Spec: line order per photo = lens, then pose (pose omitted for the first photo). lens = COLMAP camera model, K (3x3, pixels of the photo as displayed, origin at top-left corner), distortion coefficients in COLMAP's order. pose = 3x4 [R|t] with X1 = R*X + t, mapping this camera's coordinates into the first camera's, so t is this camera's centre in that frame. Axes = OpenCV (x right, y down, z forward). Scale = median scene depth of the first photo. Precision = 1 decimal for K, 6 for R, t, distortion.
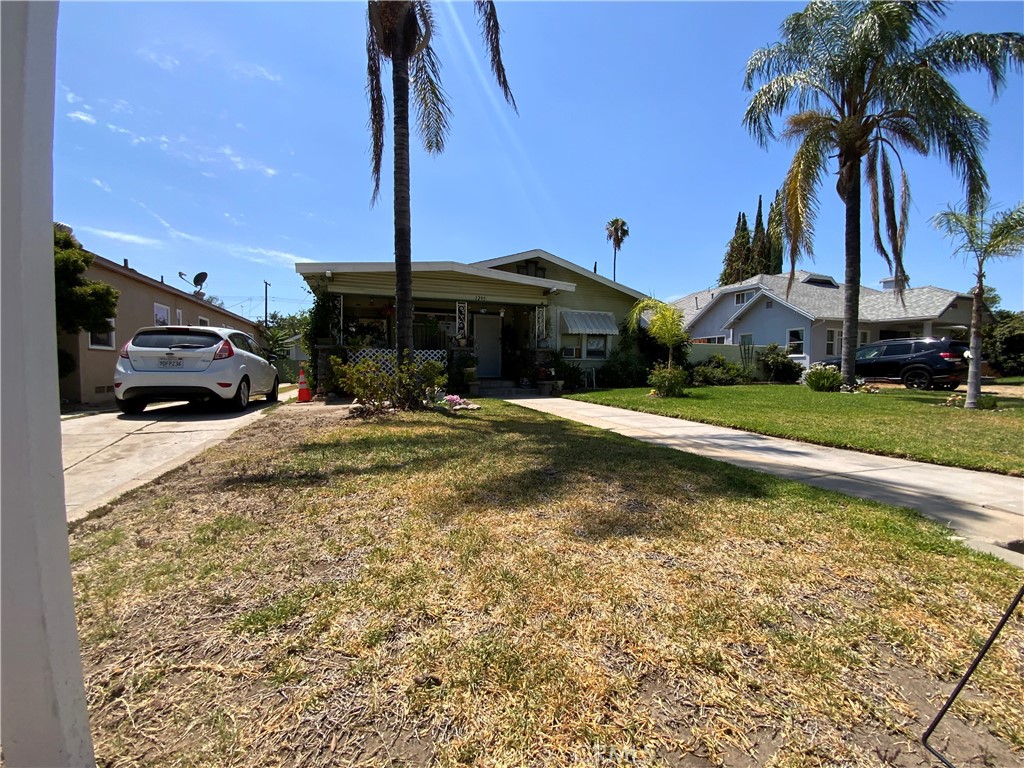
lens RADIAL K [[408.6, 0, 508.7], [0, 408.6, 387.4], [0, 0, 1]] dist [0.021030, -0.017925]
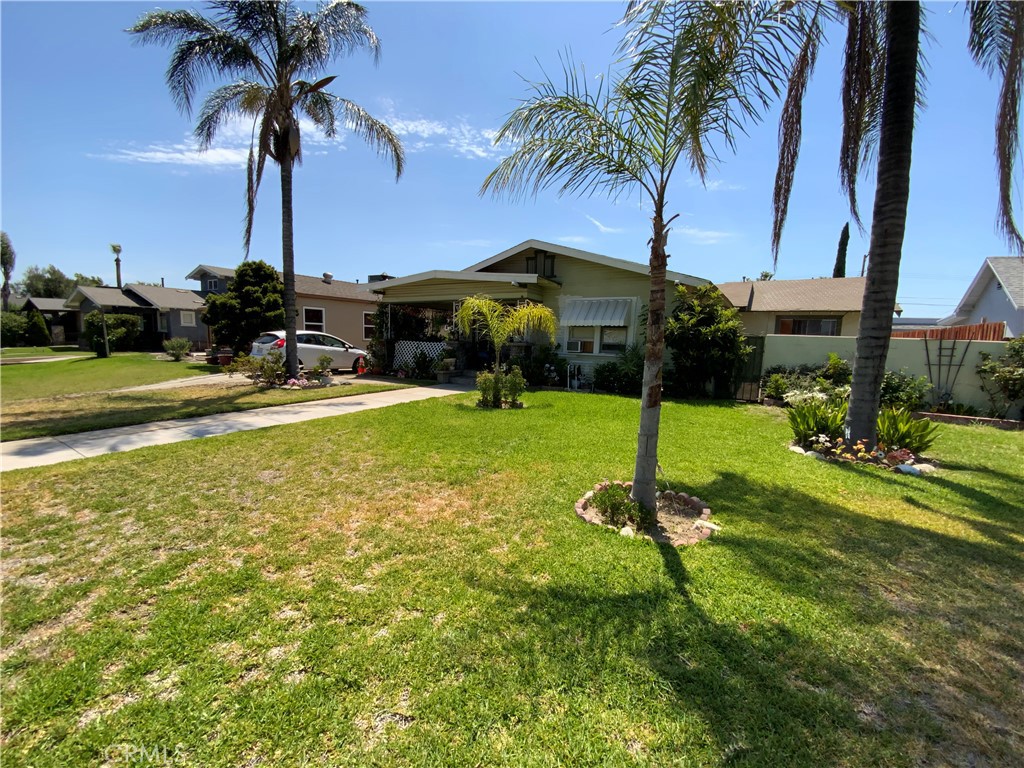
lens RADIAL K [[412.6, 0, 512.0], [0, 412.6, 384.0], [0, 0, 1]] dist [0.022628, -0.018771]
pose [[0.630848, 0.101984, -0.769175, 0.769942], [-0.062415, 0.994782, 0.080706, -0.067672], [0.773392, -0.002905, 0.633921, 0.317587]]
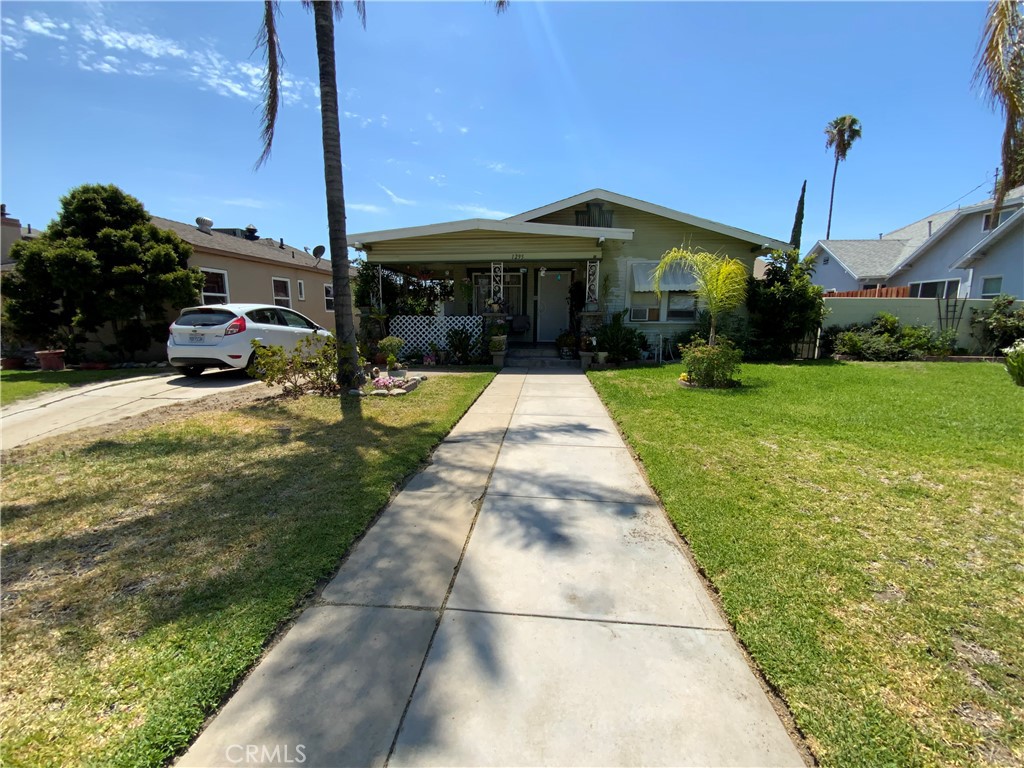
lens RADIAL K [[408.6, 0, 508.7], [0, 408.6, 387.4], [0, 0, 1]] dist [0.021030, -0.017925]
pose [[0.911109, 0.068777, -0.406387, 0.253737], [-0.016751, 0.991344, 0.130220, -0.042978], [0.411825, -0.111837, 0.904374, 0.126717]]
